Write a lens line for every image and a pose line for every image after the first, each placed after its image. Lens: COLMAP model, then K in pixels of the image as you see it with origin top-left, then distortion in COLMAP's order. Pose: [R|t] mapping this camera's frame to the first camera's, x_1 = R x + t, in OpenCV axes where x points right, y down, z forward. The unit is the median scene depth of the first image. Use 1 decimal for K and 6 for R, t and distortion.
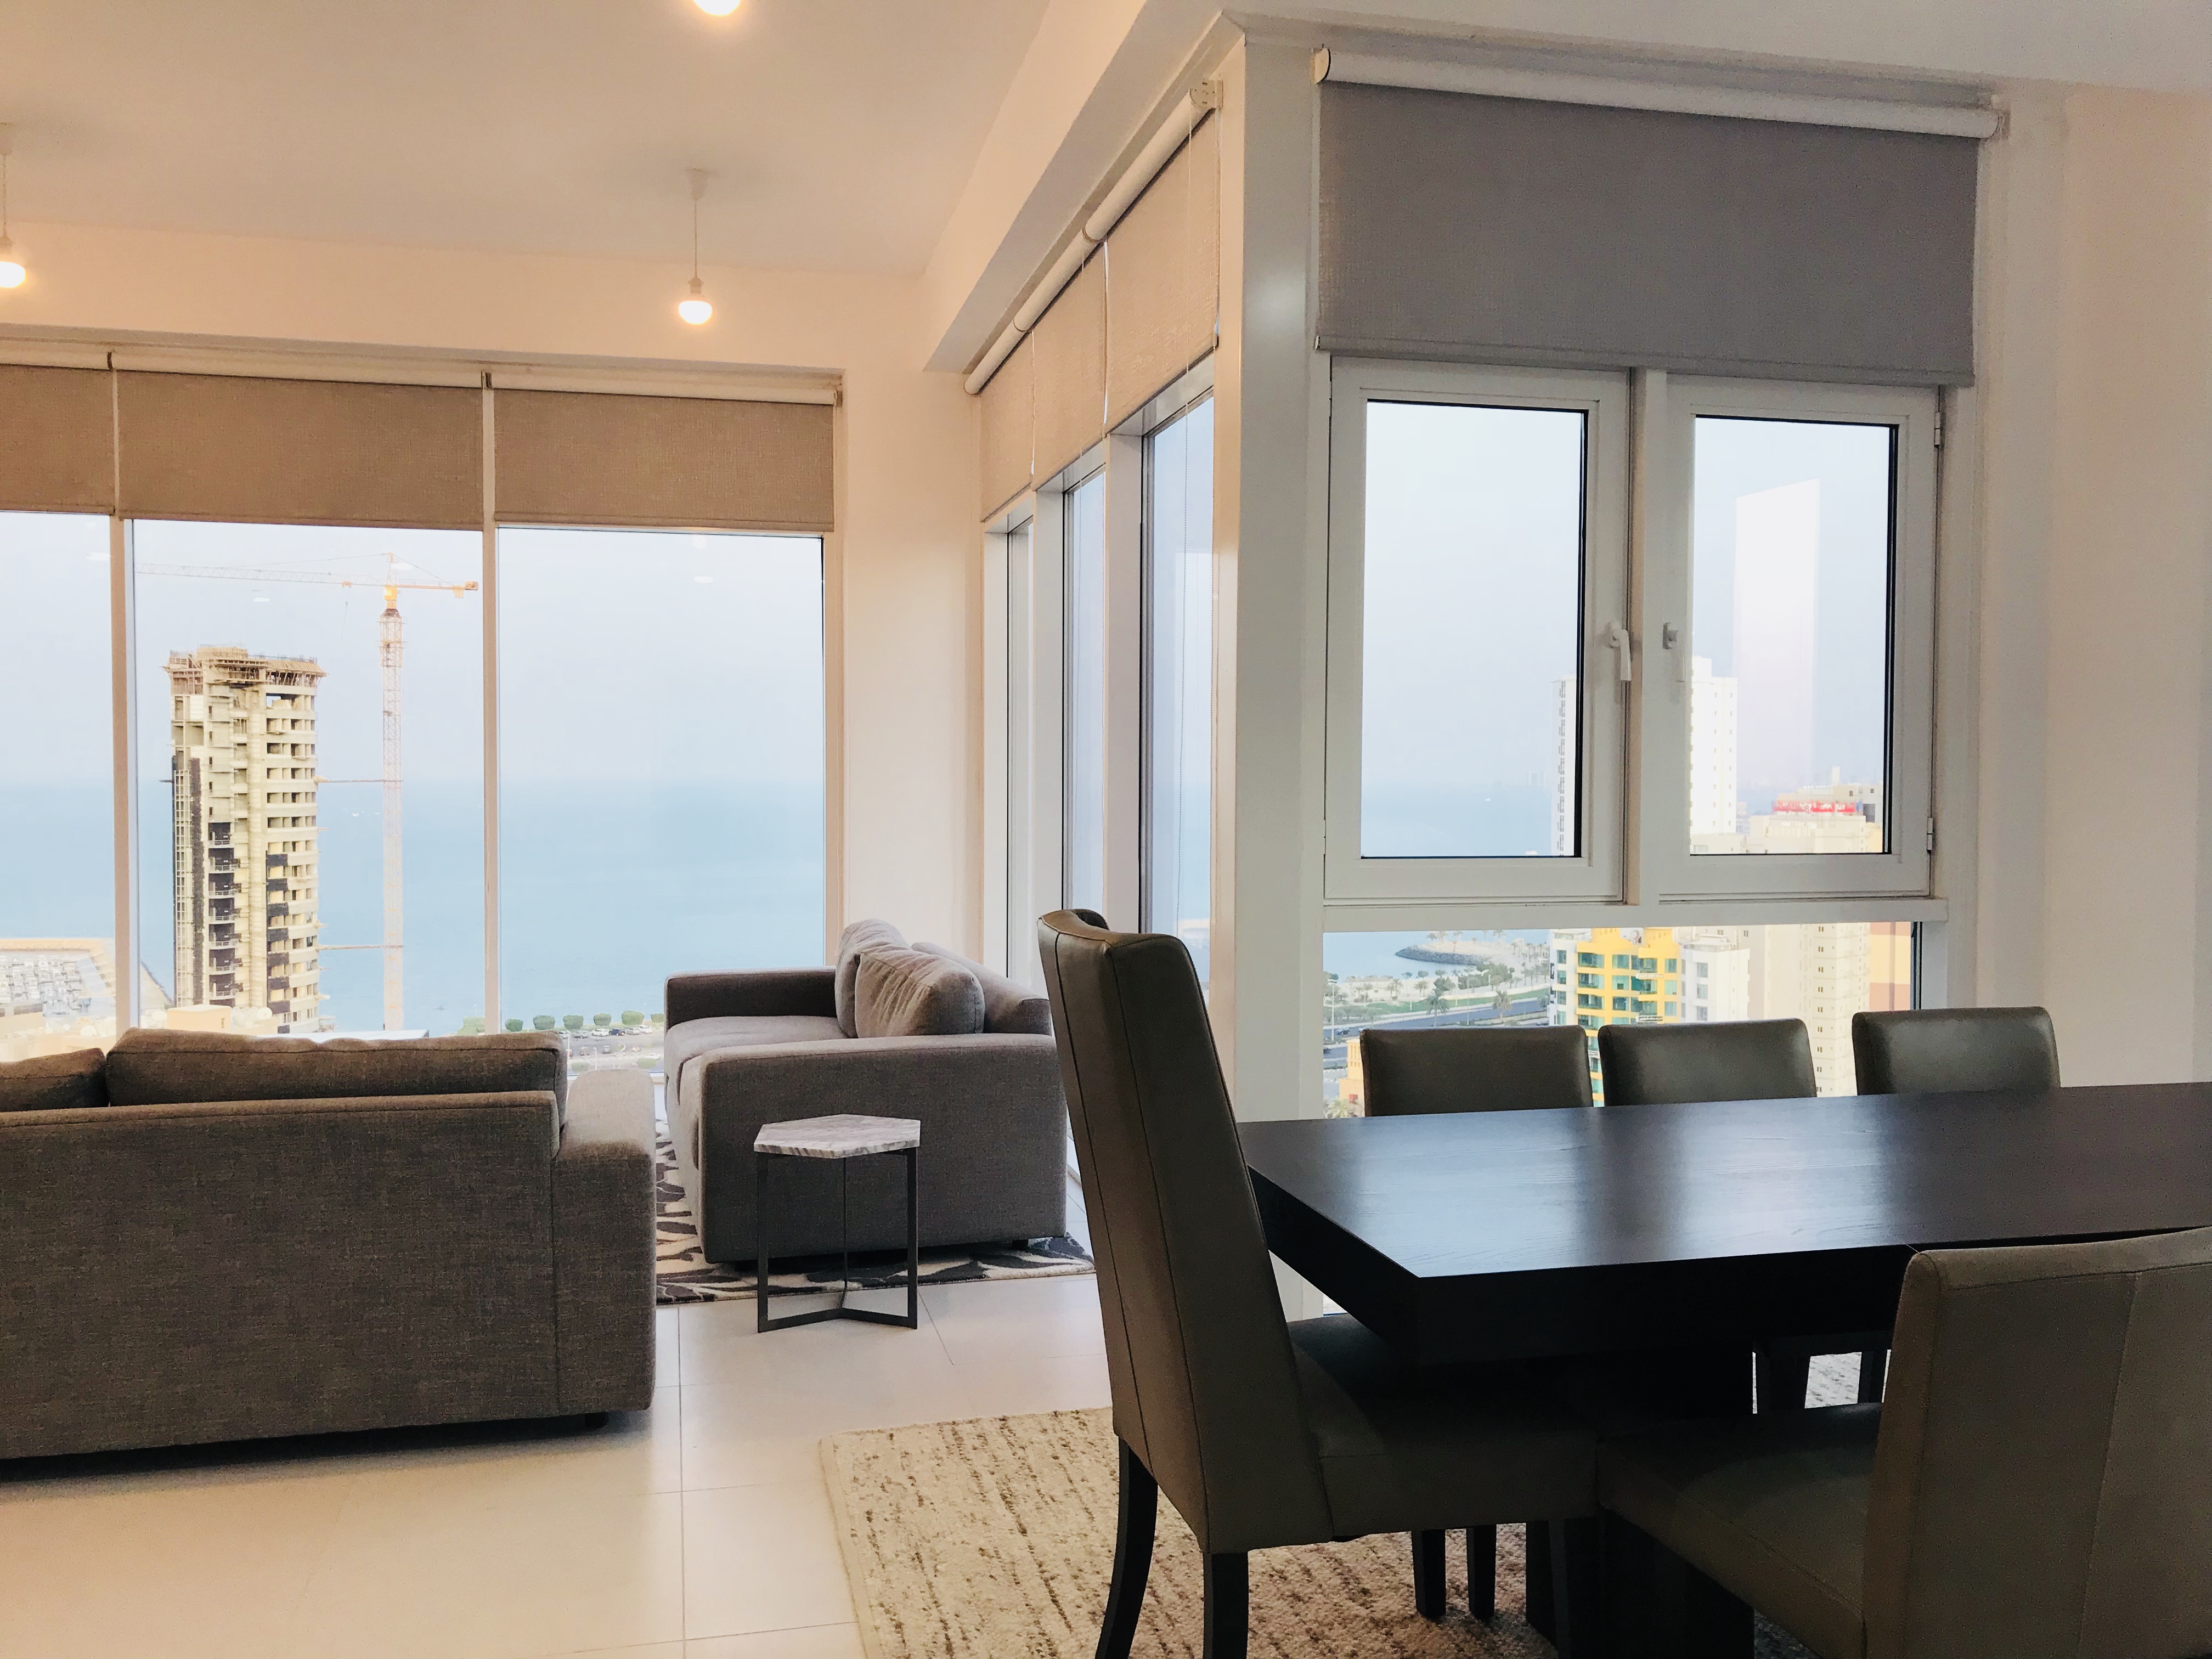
lens RADIAL K [[1794.6, 0, 1106.0], [0, 1794.6, 829.5], [0, 0, 1]] dist [0.011791, -0.010568]
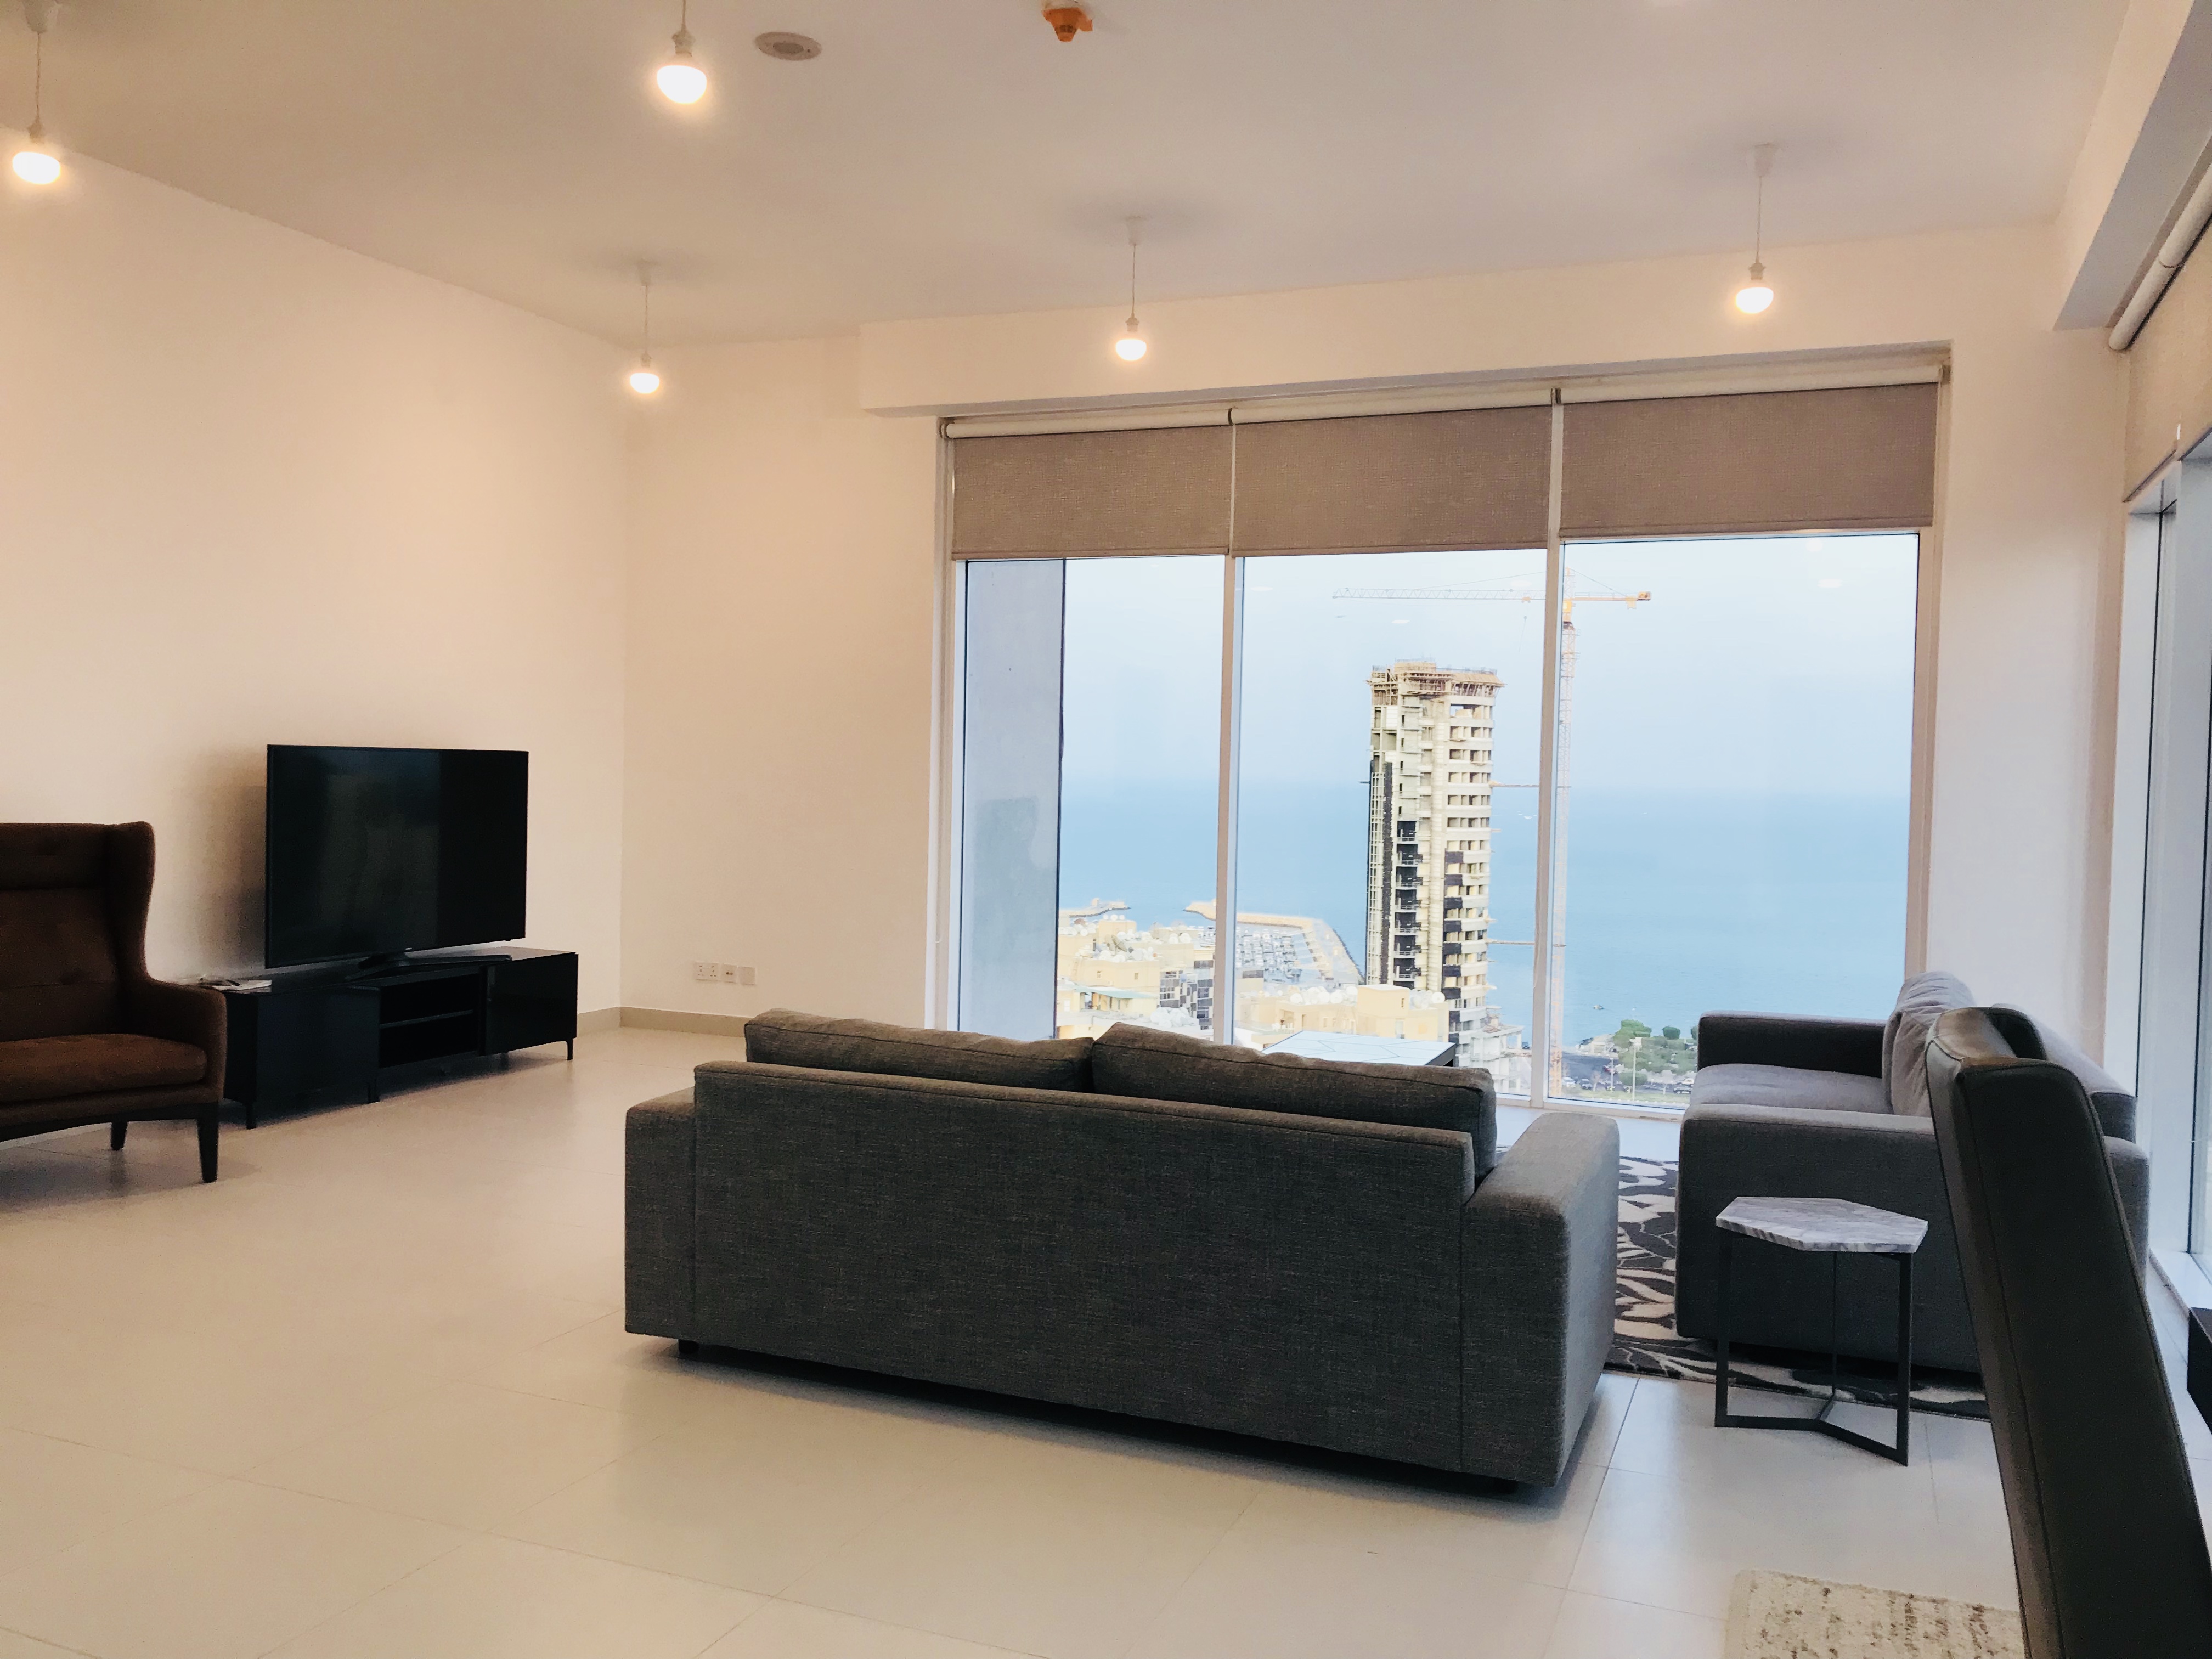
lens RADIAL K [[1794.6, 0, 1106.0], [0, 1794.6, 829.5], [0, 0, 1]] dist [0.011791, -0.010568]
pose [[0.810638, 0.036637, -0.584401, 0.067771], [-0.039413, 0.999191, 0.007970, -0.012719], [0.584220, 0.016572, 0.811426, 0.078172]]
